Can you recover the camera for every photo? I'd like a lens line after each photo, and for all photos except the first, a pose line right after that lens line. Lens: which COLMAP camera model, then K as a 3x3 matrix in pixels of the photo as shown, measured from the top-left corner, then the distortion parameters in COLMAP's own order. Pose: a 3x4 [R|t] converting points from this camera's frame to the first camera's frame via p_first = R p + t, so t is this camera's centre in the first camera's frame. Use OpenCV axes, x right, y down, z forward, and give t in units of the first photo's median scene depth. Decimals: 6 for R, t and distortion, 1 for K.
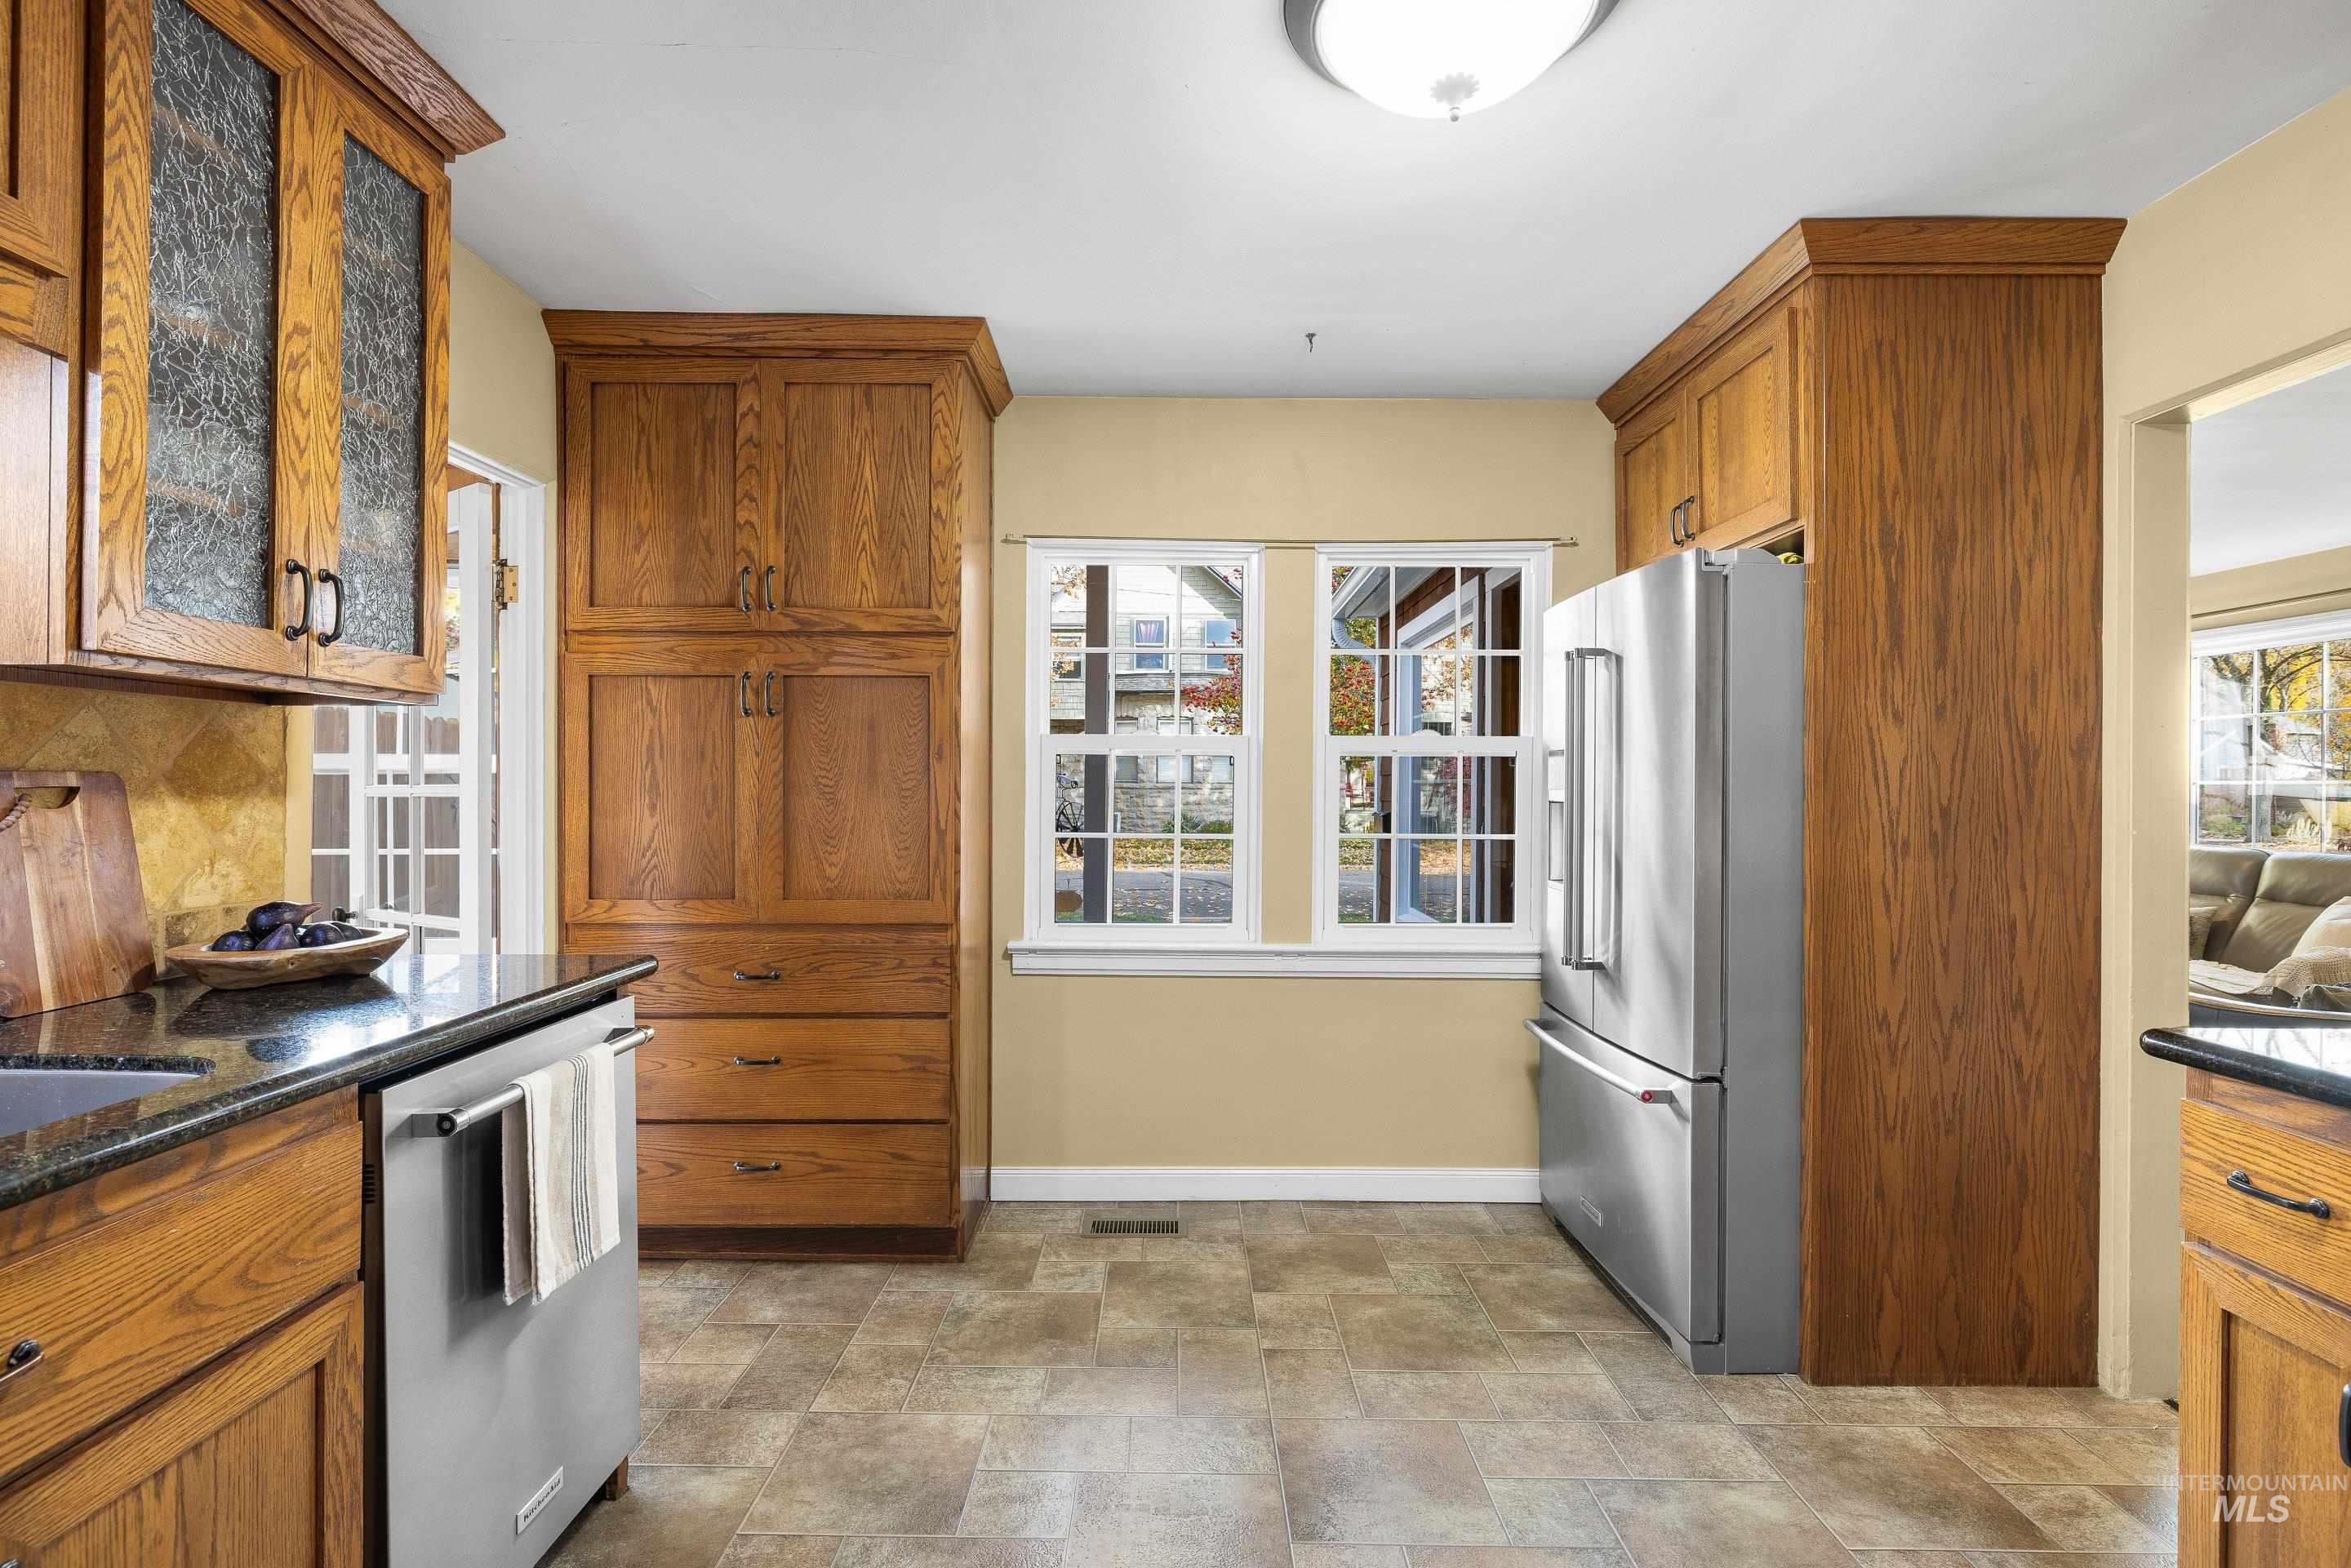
lens RADIAL K [[1055.5, 0, 1171.7], [0, 1055.5, 786.7], [0, 0, 1]] dist [0.003928, -0.001653]
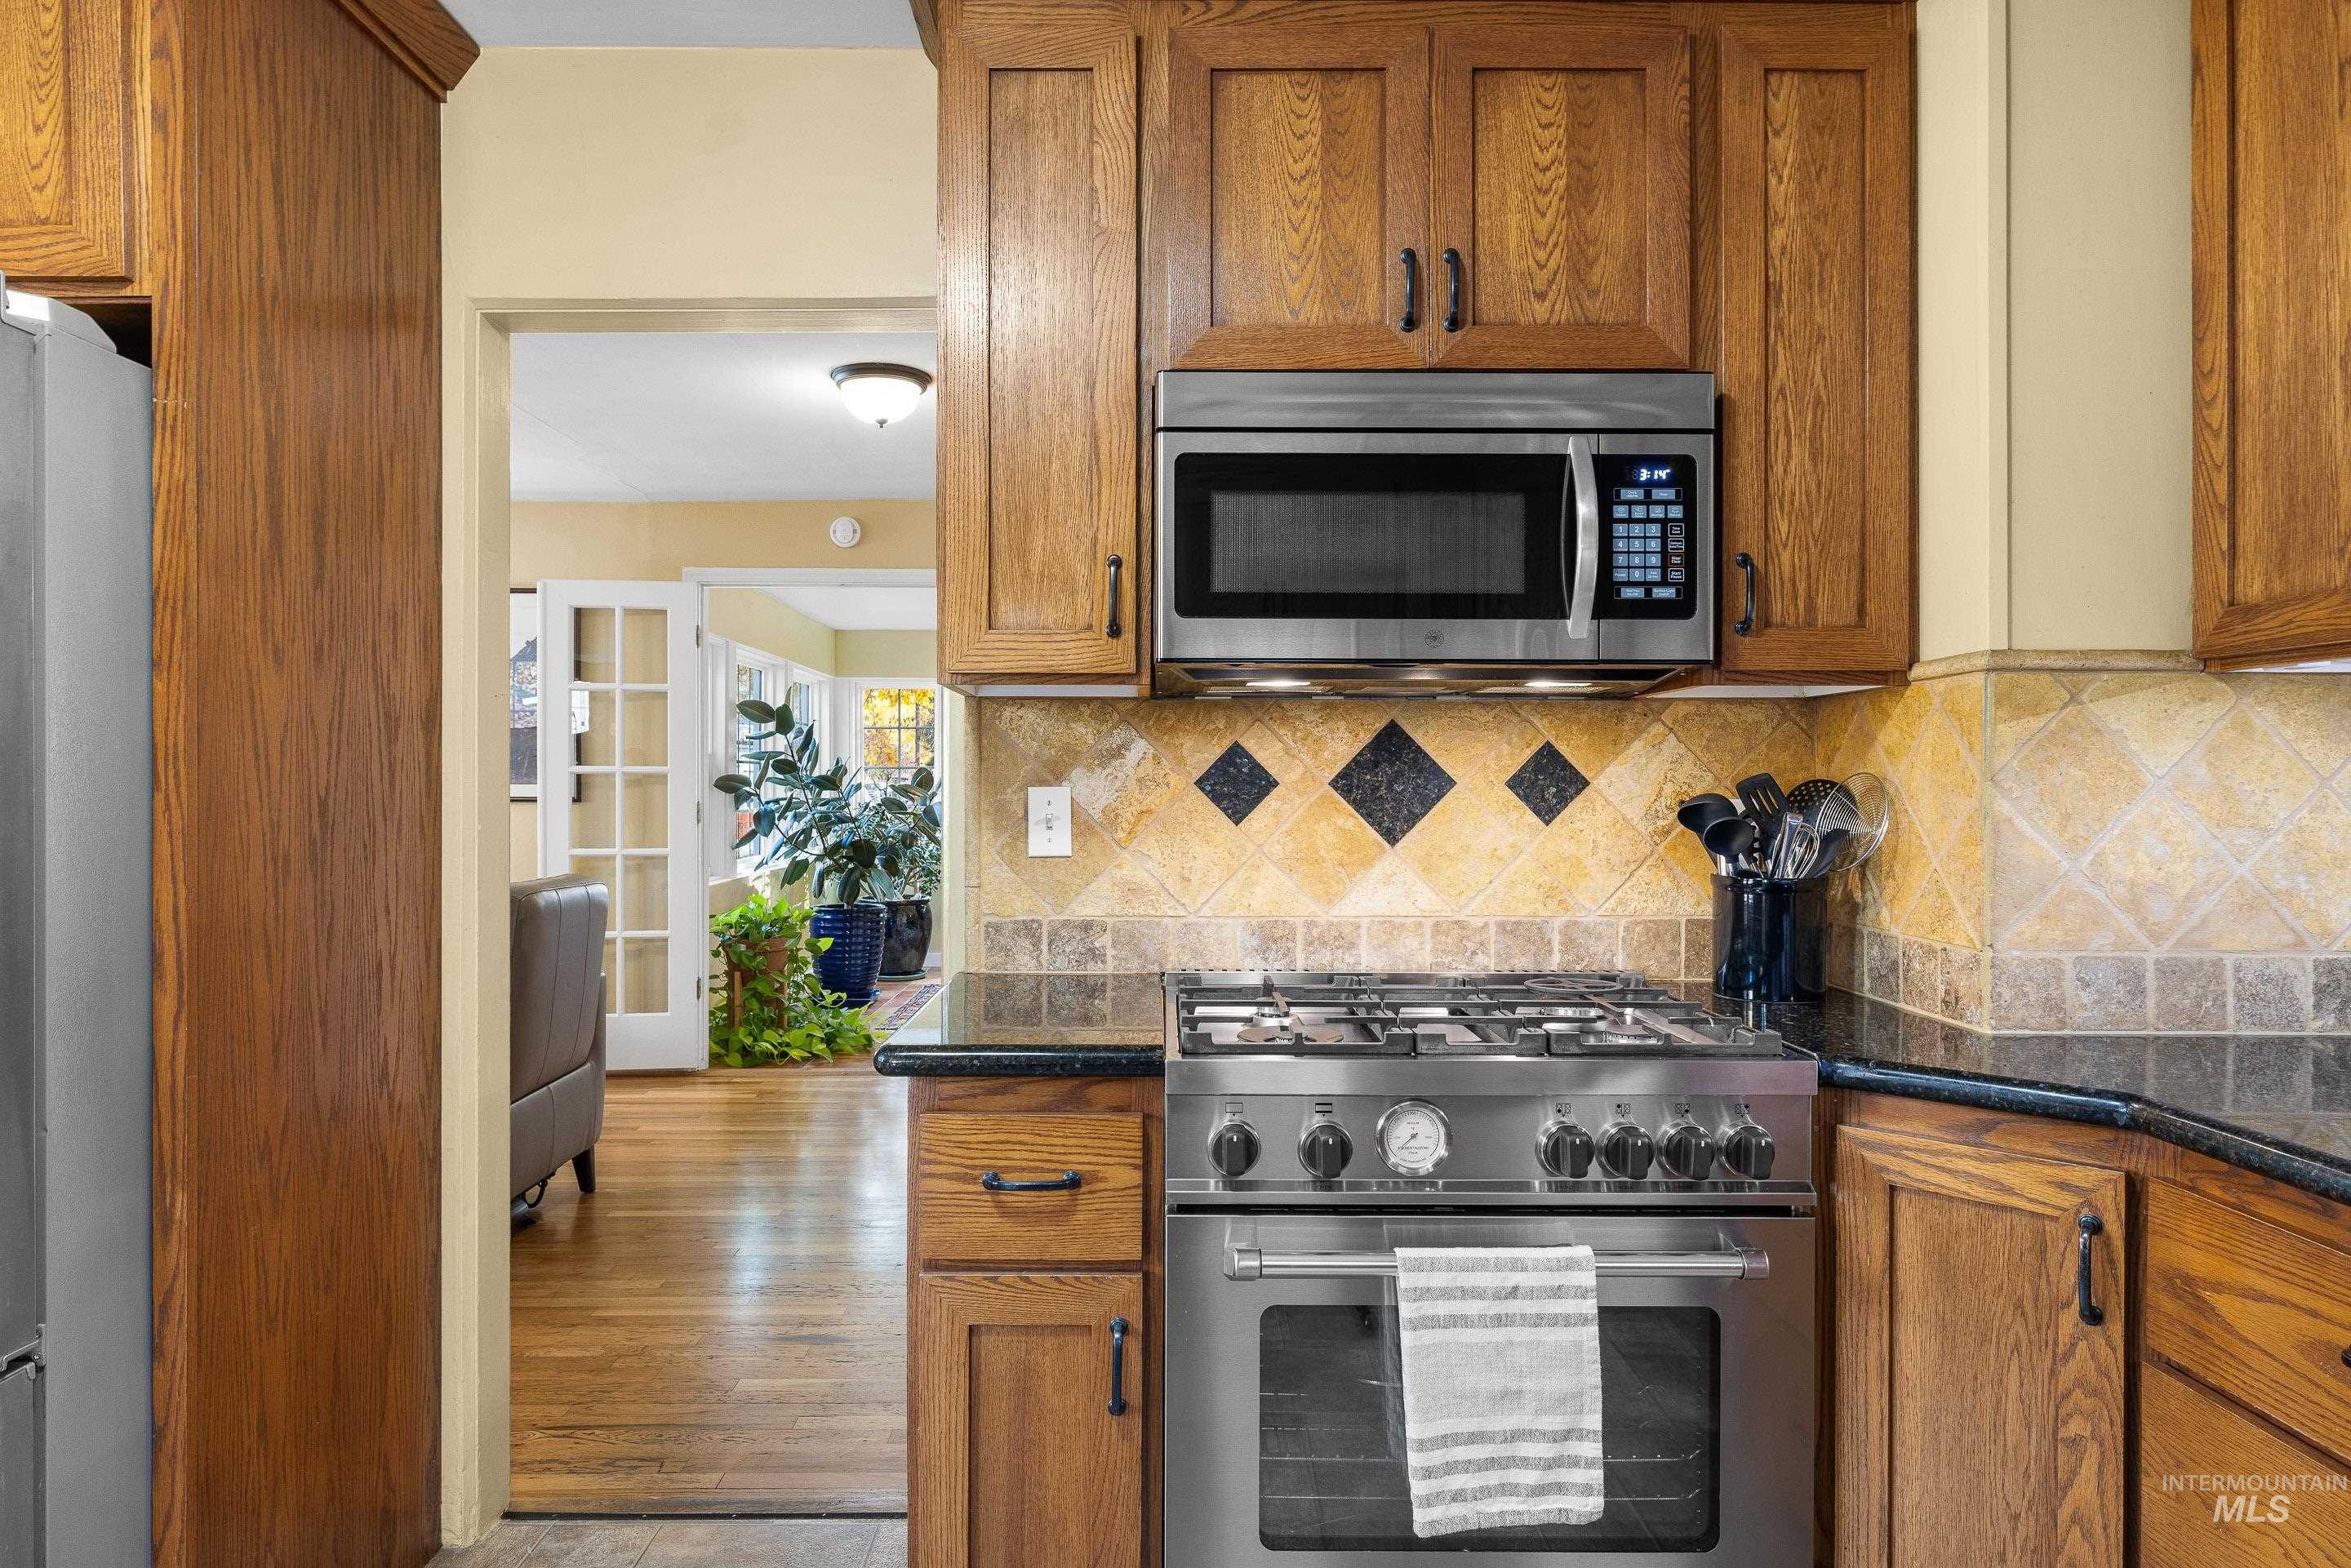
lens RADIAL K [[1424.0, 0, 1172.2], [0, 1424.0, 785.8], [0, 0, 1]] dist [0.005724, 0.001655]
pose [[0.002374, -0.007933, 0.999966, -0.157048], [-0.004548, 0.999958, 0.007944, 0.001022], [-0.999987, -0.004566, 0.002338, 0.468839]]
